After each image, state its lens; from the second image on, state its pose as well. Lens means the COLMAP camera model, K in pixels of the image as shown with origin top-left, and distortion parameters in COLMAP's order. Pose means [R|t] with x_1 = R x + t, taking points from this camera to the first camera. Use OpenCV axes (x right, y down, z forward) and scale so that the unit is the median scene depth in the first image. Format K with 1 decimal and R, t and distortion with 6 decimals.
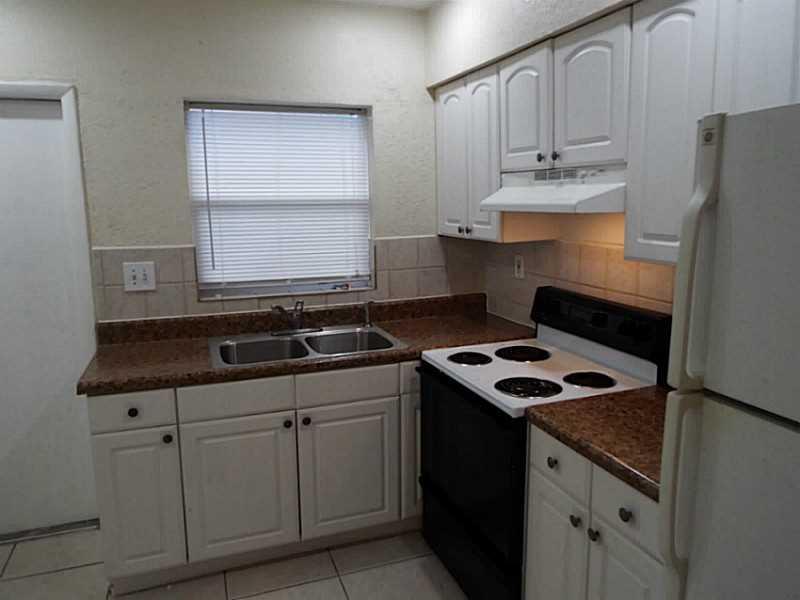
lens RADIAL K [[570.5, 0, 397.4], [0, 570.5, 297.1], [0, 0, 1]] dist [-0.035453, 0.012549]
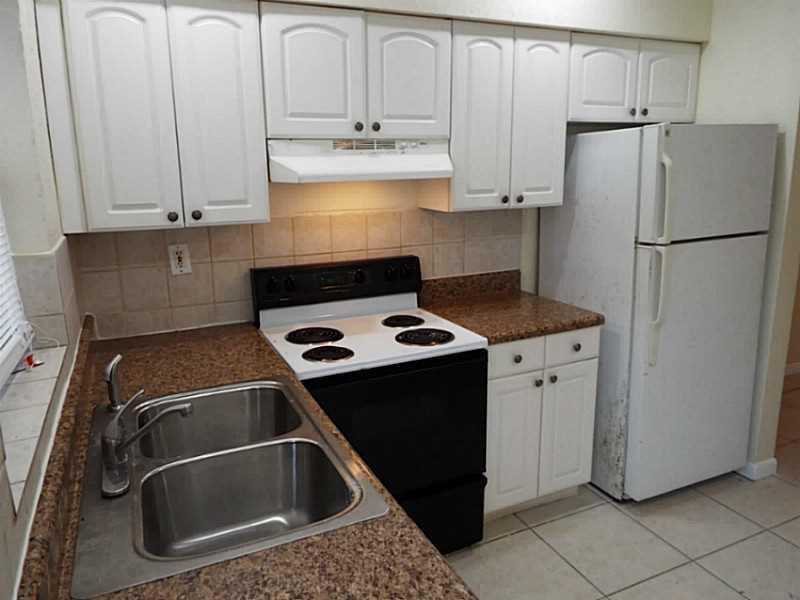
lens RADIAL K [[570.5, 0, 396.8], [0, 570.5, 298.9], [0, 0, 1]] dist [-0.035453, 0.012549]
pose [[-0.050509, -0.212169, 0.975927, -1.106023], [0.191934, 0.956897, 0.217965, -0.219155], [-0.980107, 0.198323, -0.007610, 1.370844]]
